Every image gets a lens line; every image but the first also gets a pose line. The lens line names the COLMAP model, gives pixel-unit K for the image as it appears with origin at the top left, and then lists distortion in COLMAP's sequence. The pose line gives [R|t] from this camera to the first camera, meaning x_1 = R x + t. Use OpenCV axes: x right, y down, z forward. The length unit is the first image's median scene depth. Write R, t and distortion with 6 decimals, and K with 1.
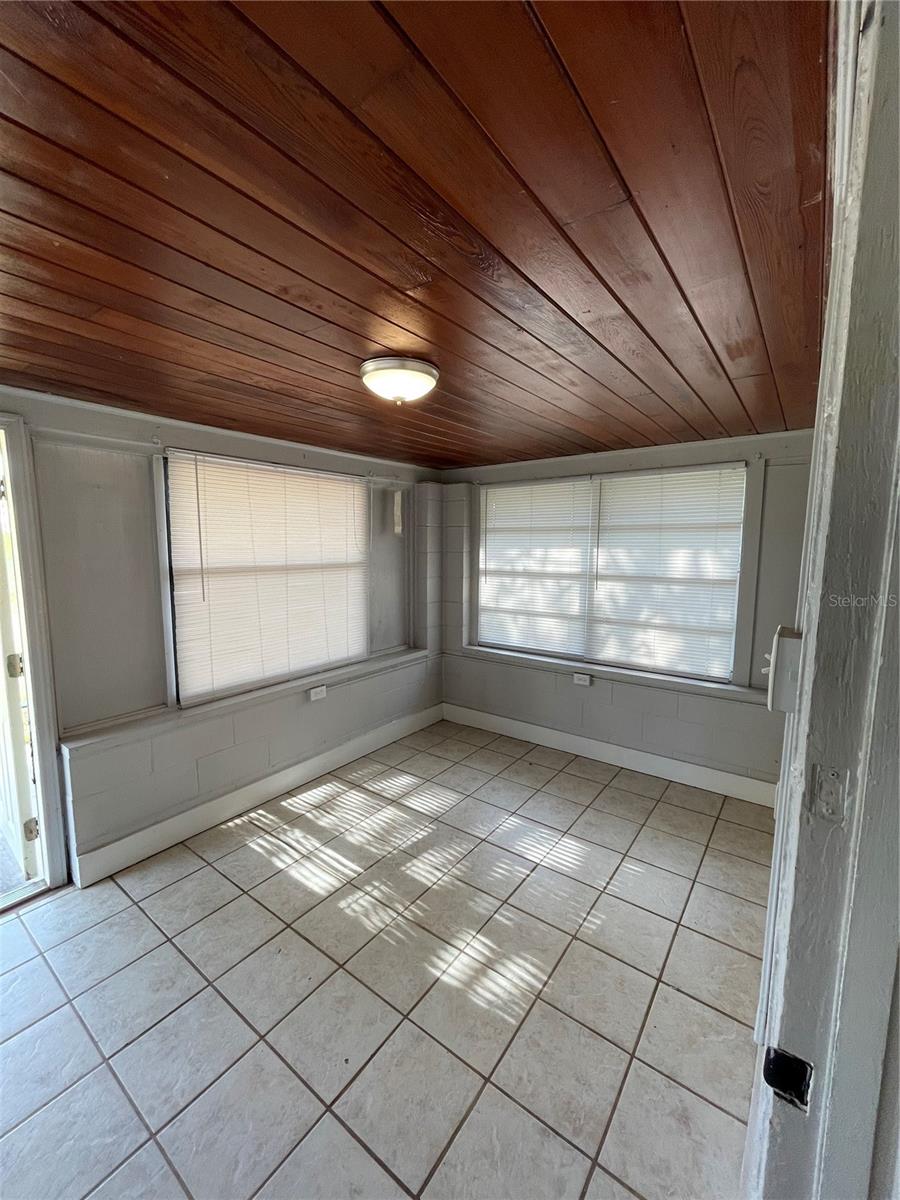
lens RADIAL K [[485.3, 0, 453.2], [0, 485.3, 605.7], [0, 0, 1]] dist [0.001145, 0.000041]
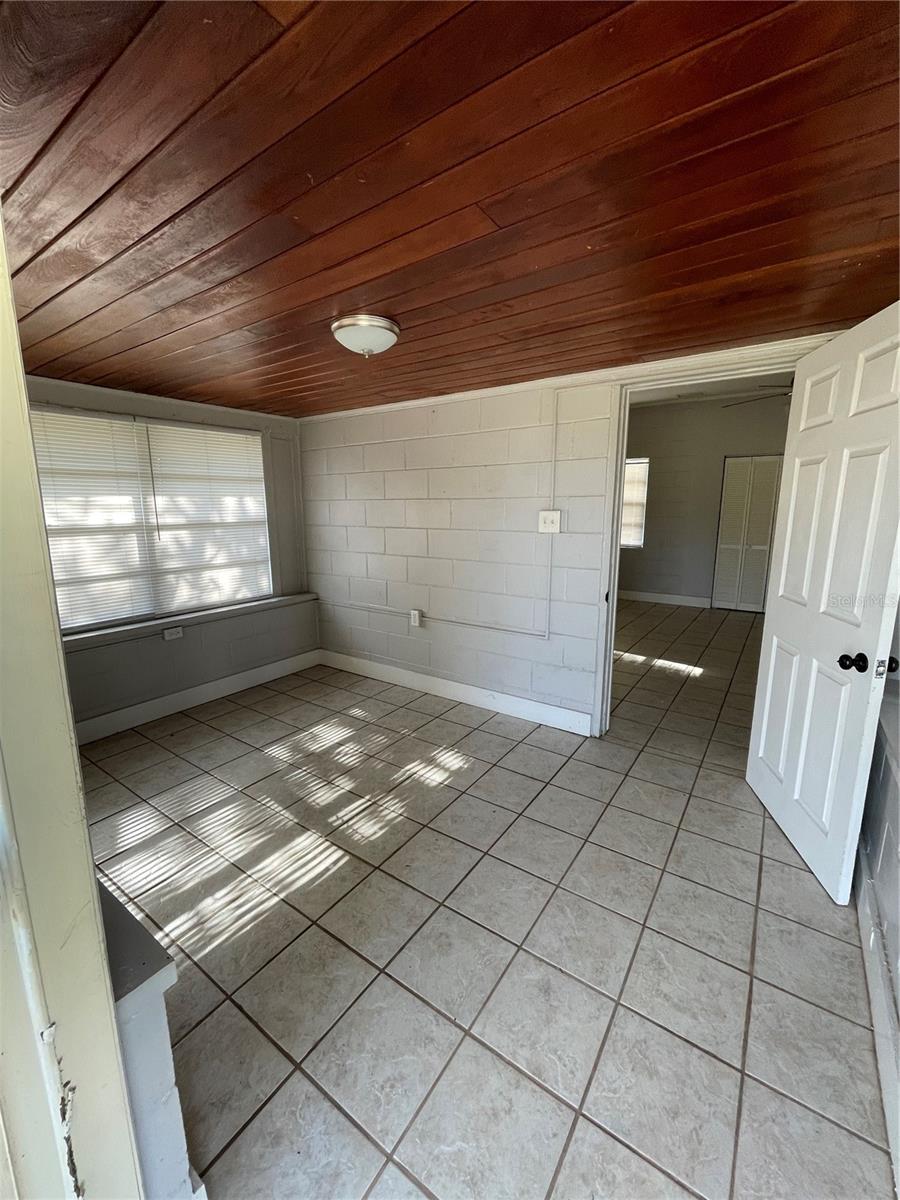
lens RADIAL K [[485.3, 0, 453.6], [0, 485.3, 592.6], [0, 0, 1]] dist [0.001145, 0.000041]
pose [[-0.029160, -0.188461, 0.981648, -0.778491], [0.130442, 0.972950, 0.190666, -0.044030], [-0.991027, 0.133608, -0.003788, 0.491265]]
